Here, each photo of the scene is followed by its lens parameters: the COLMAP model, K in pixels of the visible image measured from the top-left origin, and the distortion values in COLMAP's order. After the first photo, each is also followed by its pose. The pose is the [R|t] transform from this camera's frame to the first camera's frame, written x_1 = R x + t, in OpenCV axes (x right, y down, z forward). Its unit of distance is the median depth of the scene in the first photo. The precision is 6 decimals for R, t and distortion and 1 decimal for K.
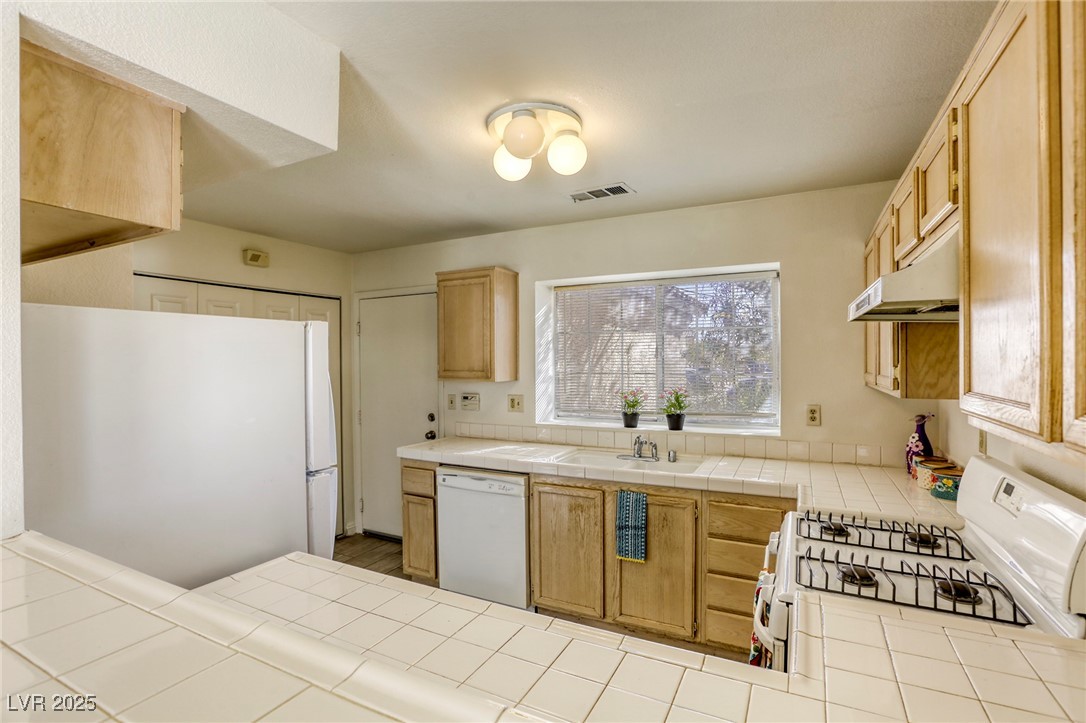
lens RADIAL K [[487.8, 0, 522.4], [0, 487.8, 365.8], [0, 0, 1]] dist [-0.050131, 0.017910]
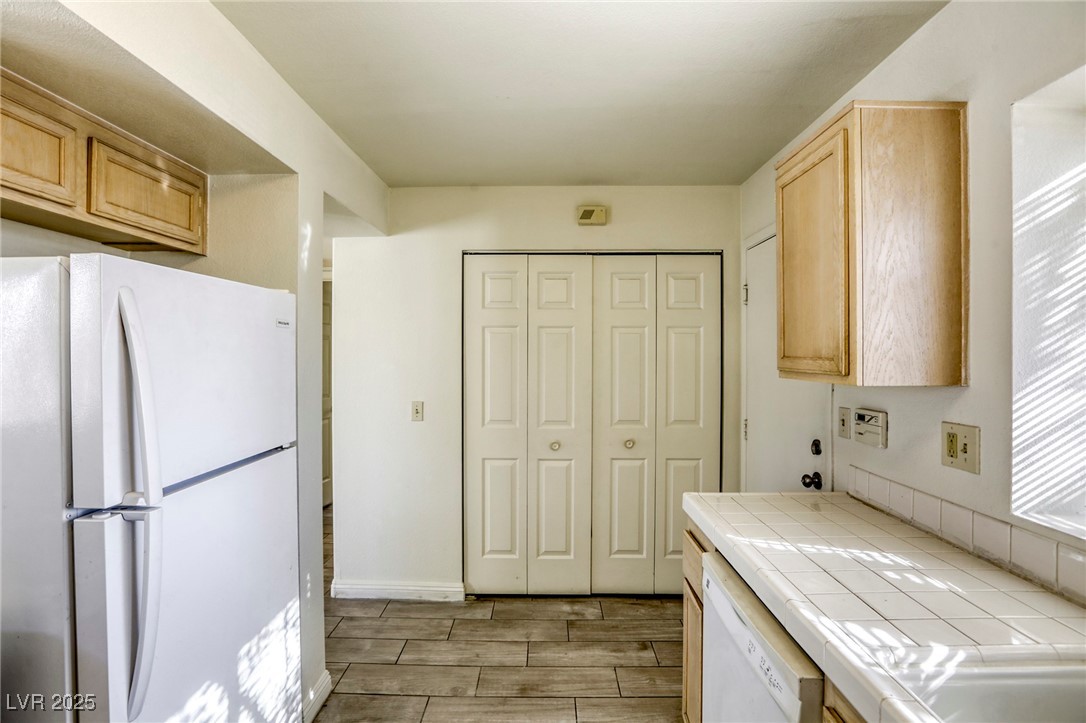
lens RADIAL K [[504.3, 0, 564.2], [0, 504.3, 354.1], [0, 0, 1]] dist [-0.055735, -0.000053]
pose [[0.501873, 0.008460, -0.864900, 0.155811], [-0.014071, 0.999900, 0.001616, 0.009047], [0.864827, 0.011359, 0.501942, 0.545435]]
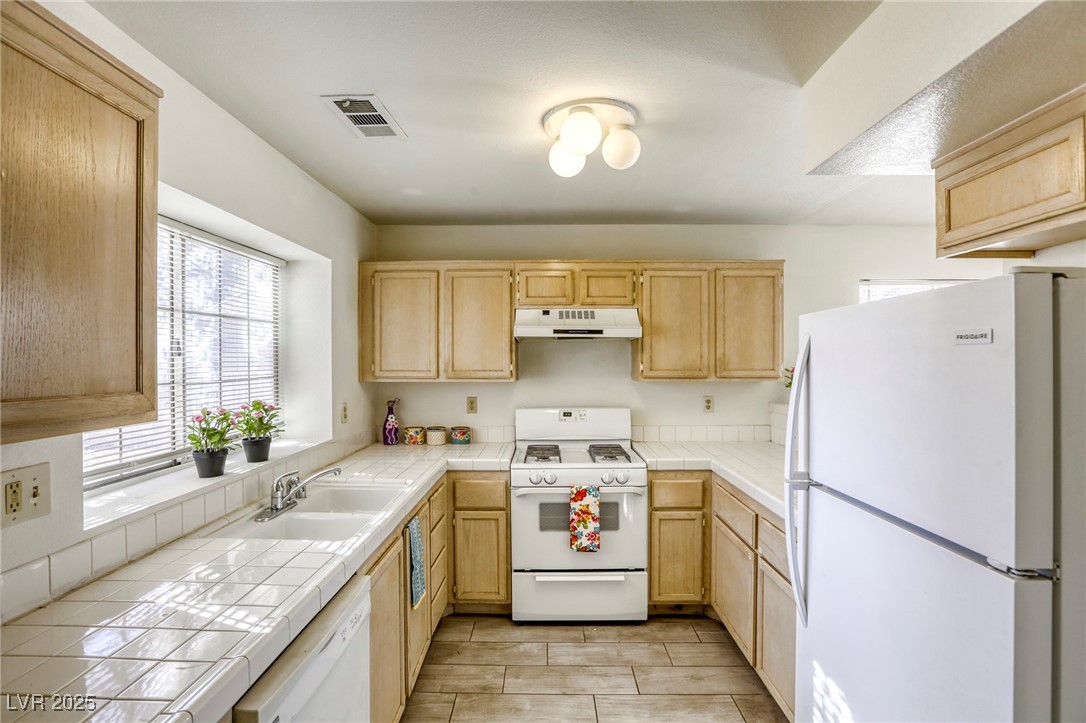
lens RADIAL K [[499.0, 0, 545.3], [0, 499.0, 356.6], [0, 0, 1]] dist [-0.051002, 0.018499]
pose [[-0.475136, 0.013259, 0.879812, -0.442854], [0.014198, 0.999872, -0.007401, -0.004697], [-0.879798, 0.008975, -0.475264, 0.846369]]
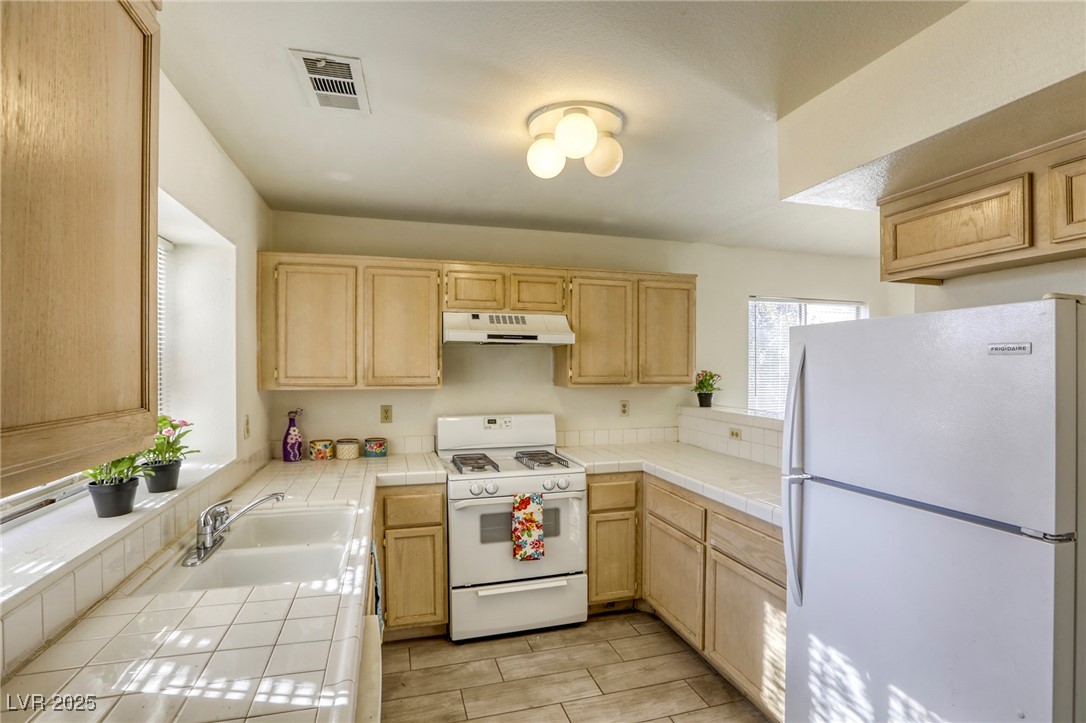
lens RADIAL K [[498.5, 0, 537.1], [0, 498.5, 364.3], [0, 0, 1]] dist [-0.053156, 0.018623]
pose [[-0.705234, 0.006856, 0.708941, -0.341284], [0.009992, 0.999950, 0.000270, -0.006721], [-0.708904, 0.007275, -0.705267, 0.950344]]
